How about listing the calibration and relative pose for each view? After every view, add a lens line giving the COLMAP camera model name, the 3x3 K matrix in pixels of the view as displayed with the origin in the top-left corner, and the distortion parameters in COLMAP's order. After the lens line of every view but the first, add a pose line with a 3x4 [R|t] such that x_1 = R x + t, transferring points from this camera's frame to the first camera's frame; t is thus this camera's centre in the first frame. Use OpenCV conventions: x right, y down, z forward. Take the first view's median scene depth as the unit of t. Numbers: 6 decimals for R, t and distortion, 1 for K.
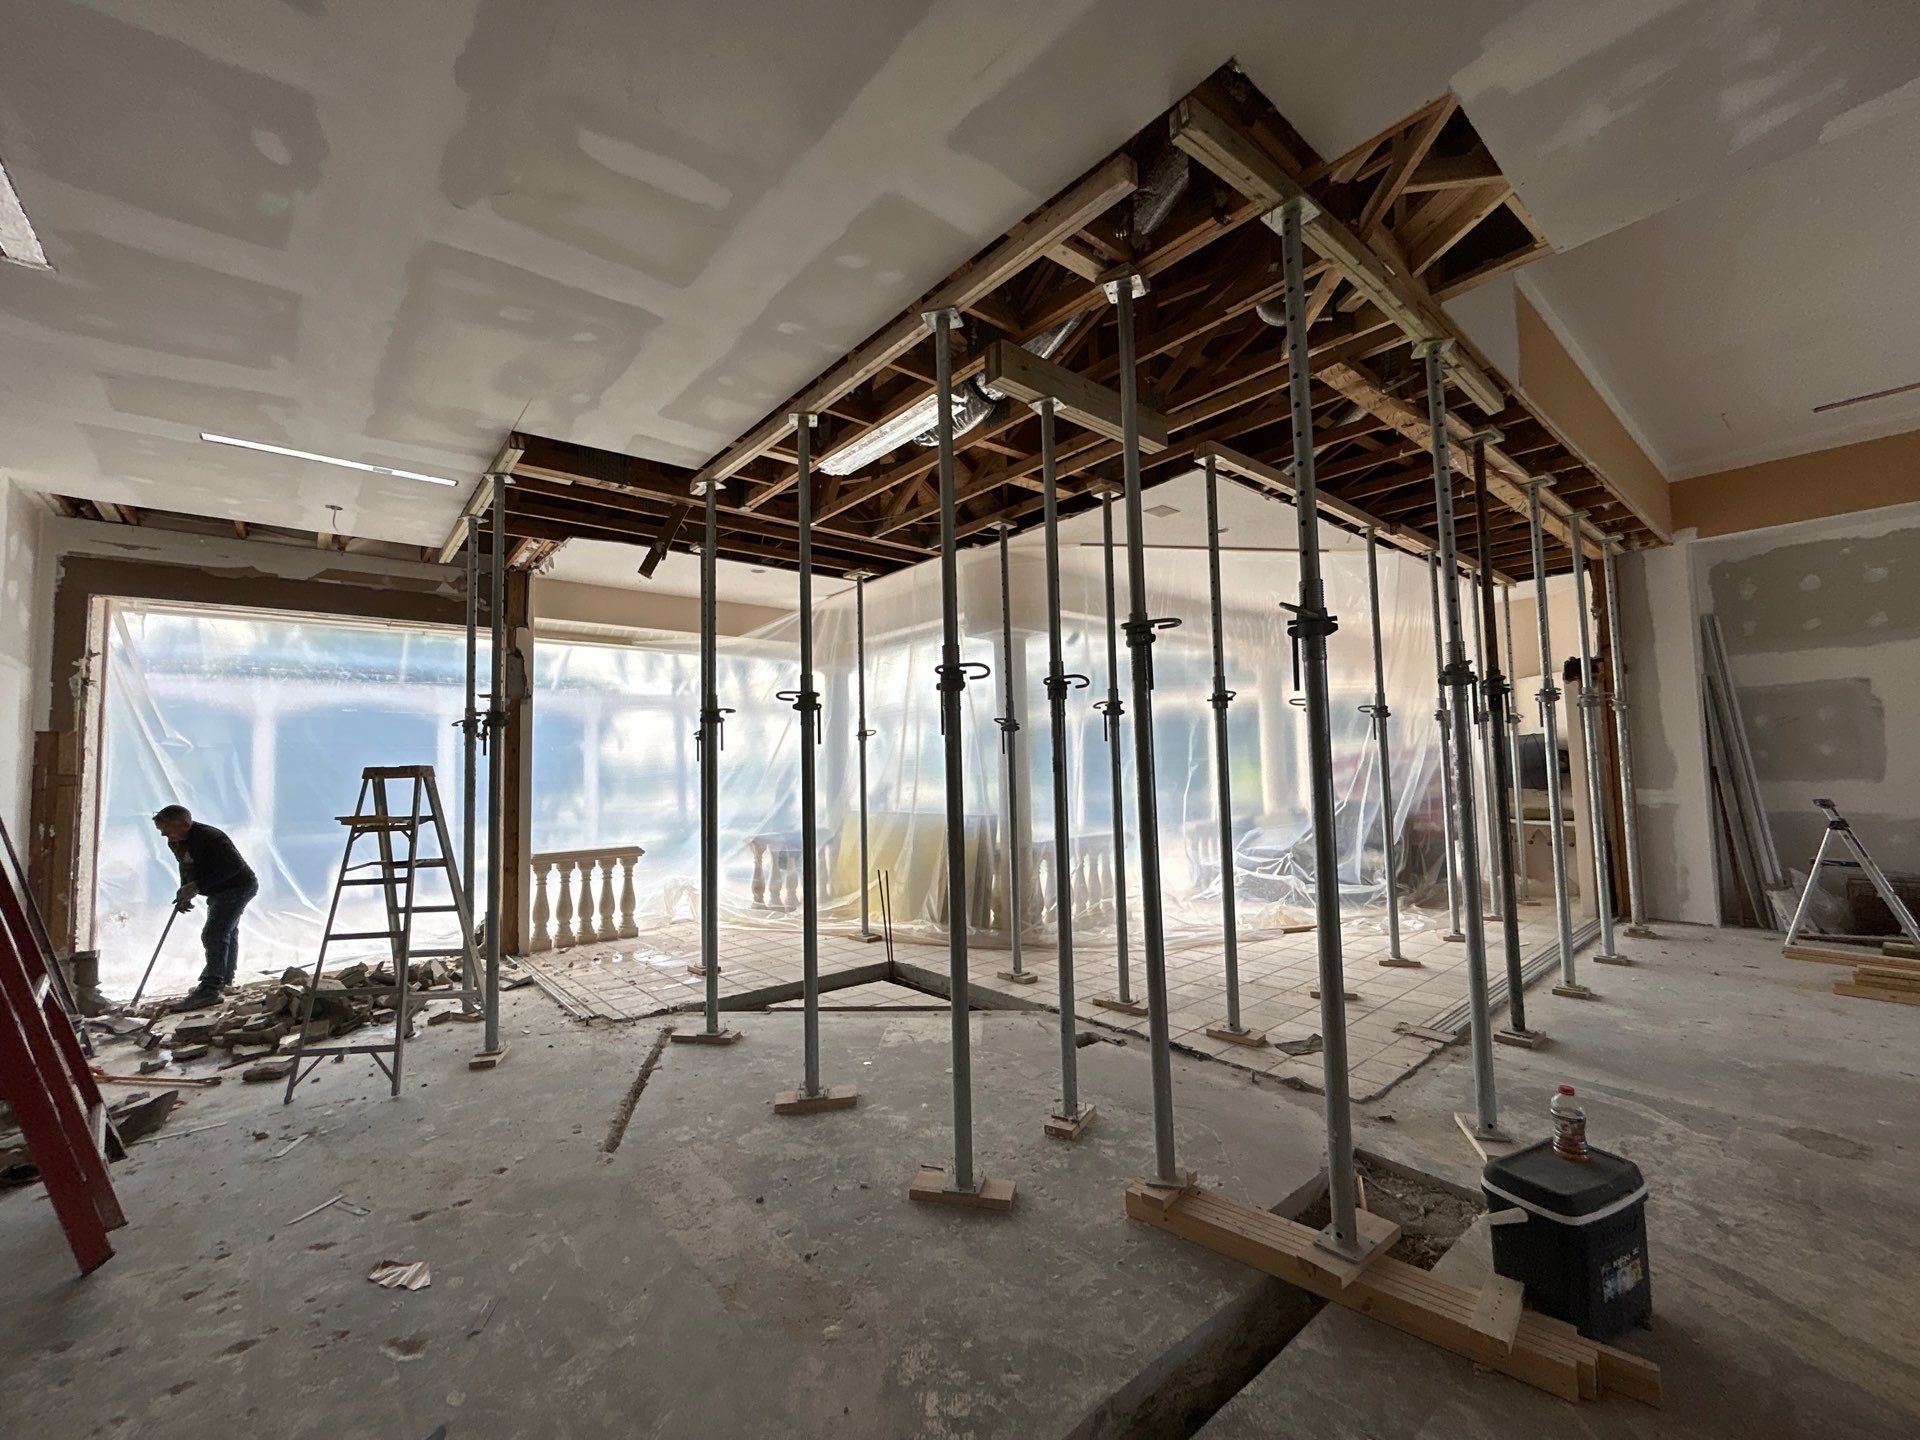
lens RADIAL K [[769.8, 0, 955.7], [0, 769.8, 711.8], [0, 0, 1]] dist [-0.000779, 0.000128]
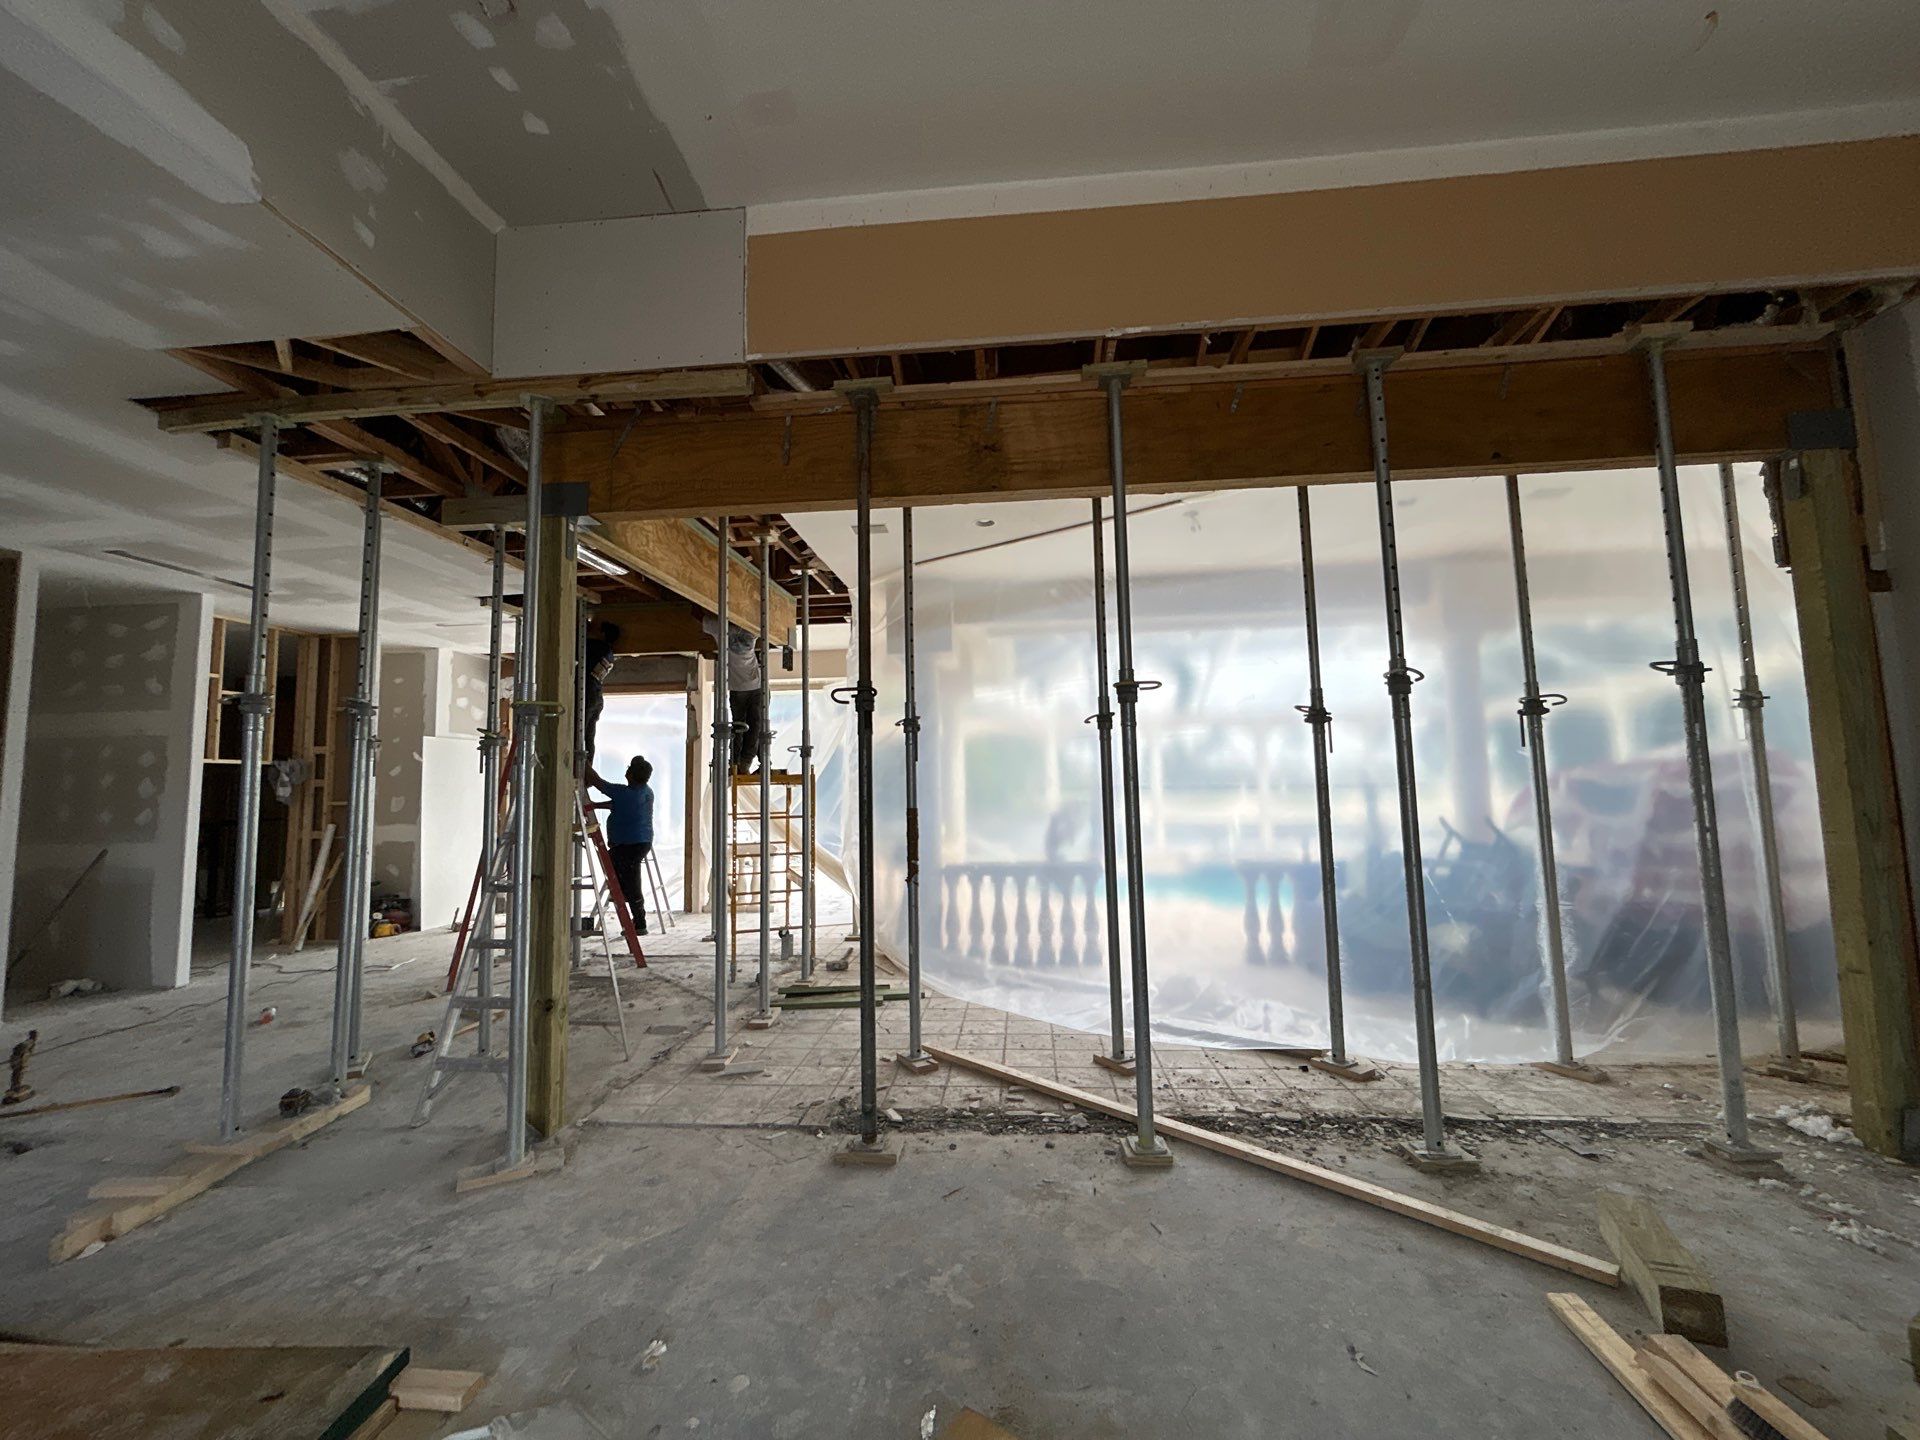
lens RADIAL K [[790.8, 0, 960.0], [0, 790.8, 720.0], [0, 0, 1]] dist [0.000599, -0.000041]
pose [[0.696060, -0.052245, -0.716080, 0.953446], [0.052472, 0.998384, -0.021836, 0.006143], [0.716063, -0.022374, 0.697677, 0.351042]]
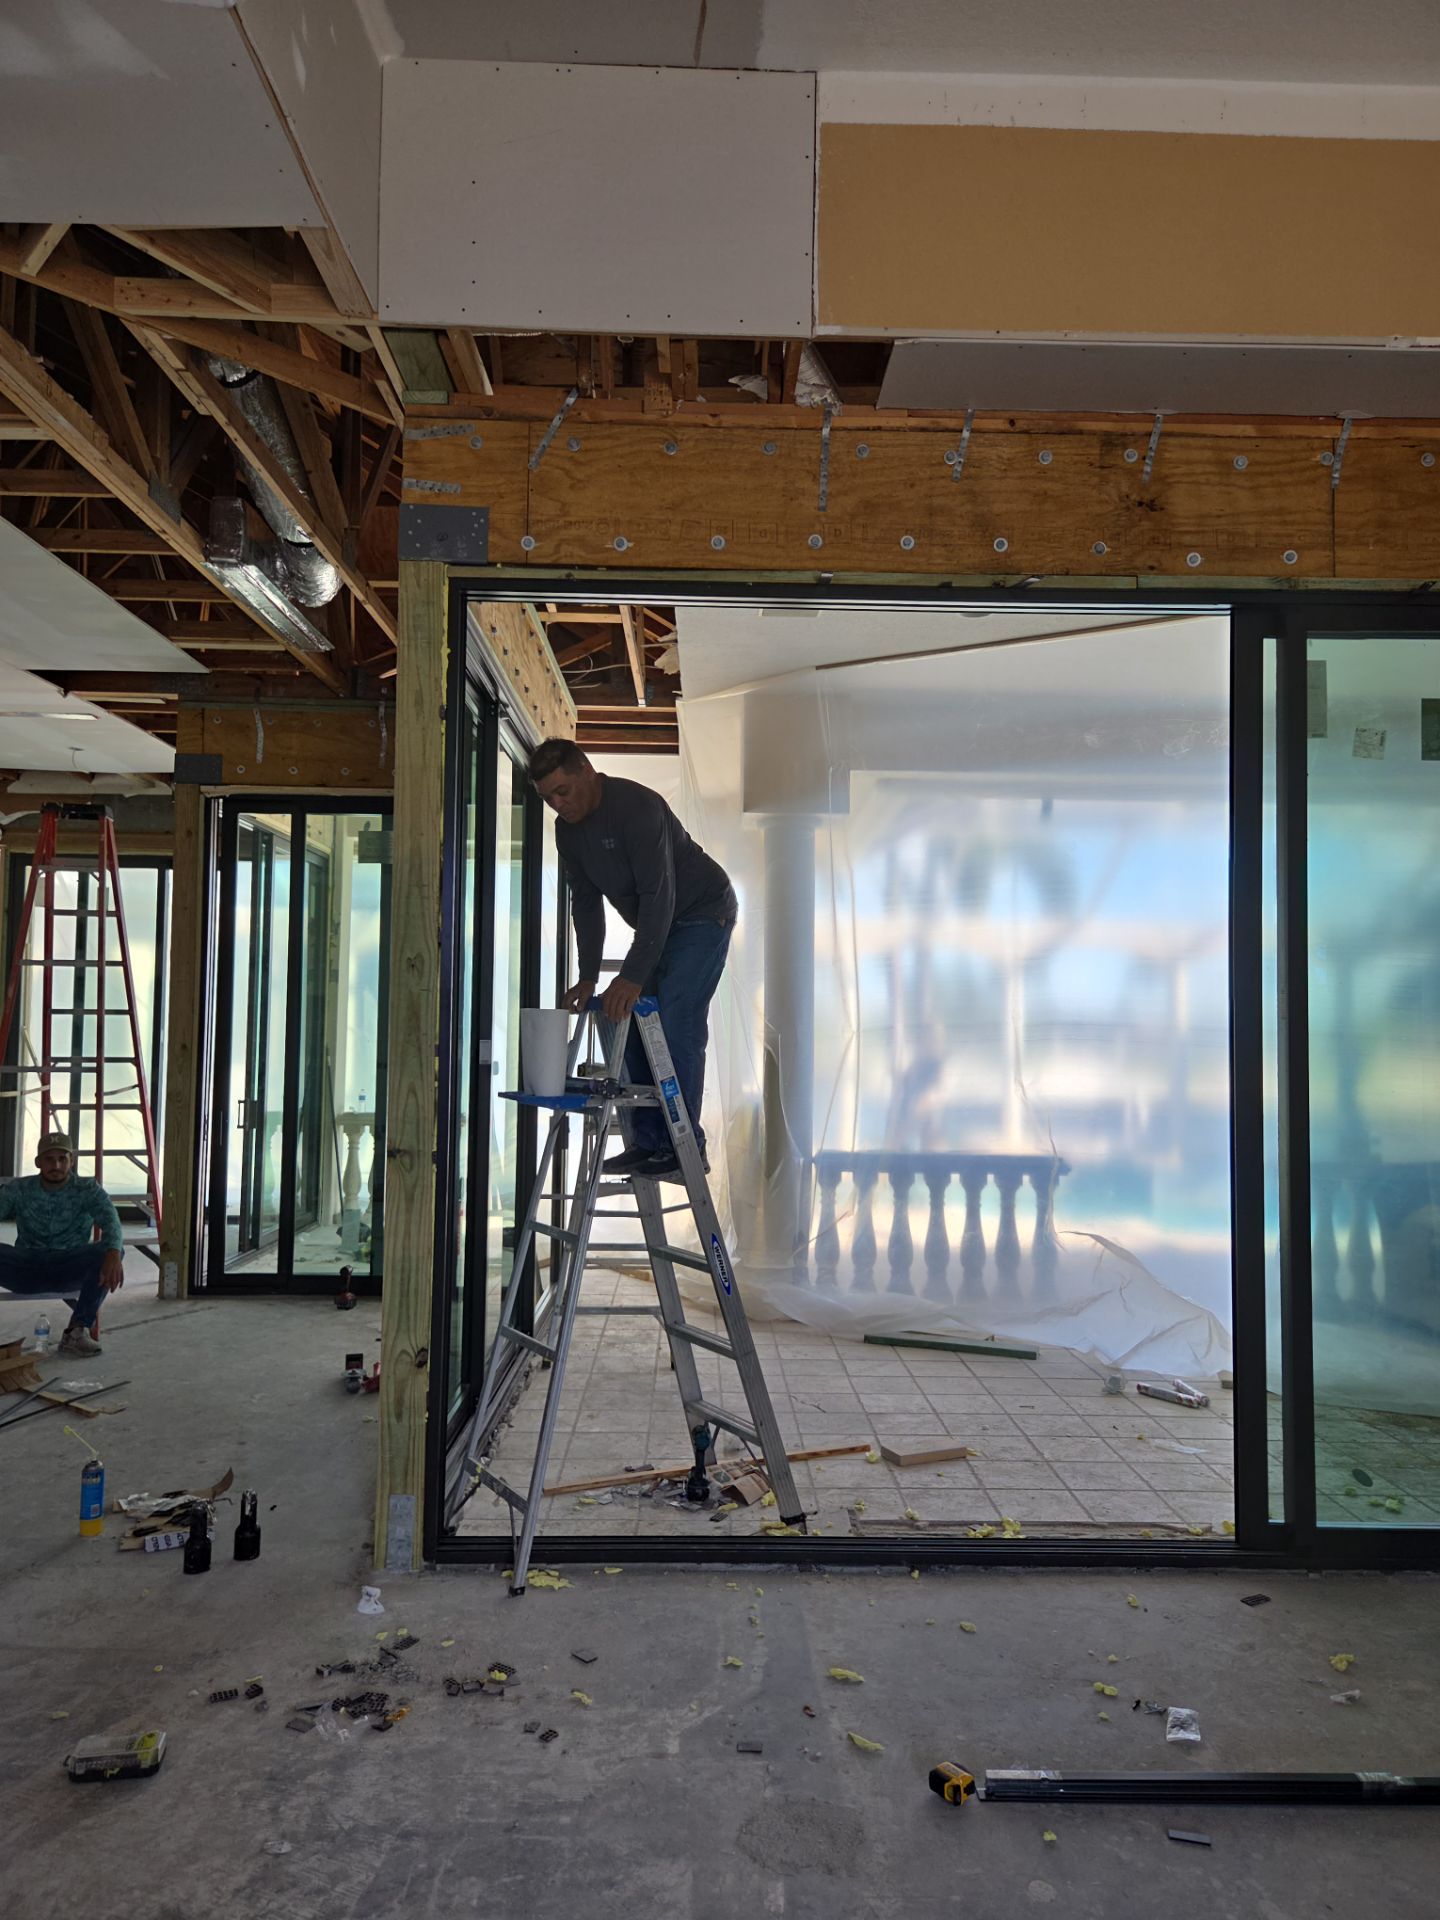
lens RADIAL K [[1318.5, 0, 720.8], [0, 1318.5, 971.4], [0, 0, 1]] dist [0.041106, -0.005826]
pose [[0.768822, 0.005401, -0.639440, 0.806097], [0.008642, 0.999785, 0.018835, 0.000731], [0.639404, -0.020007, 0.768610, 0.157537]]
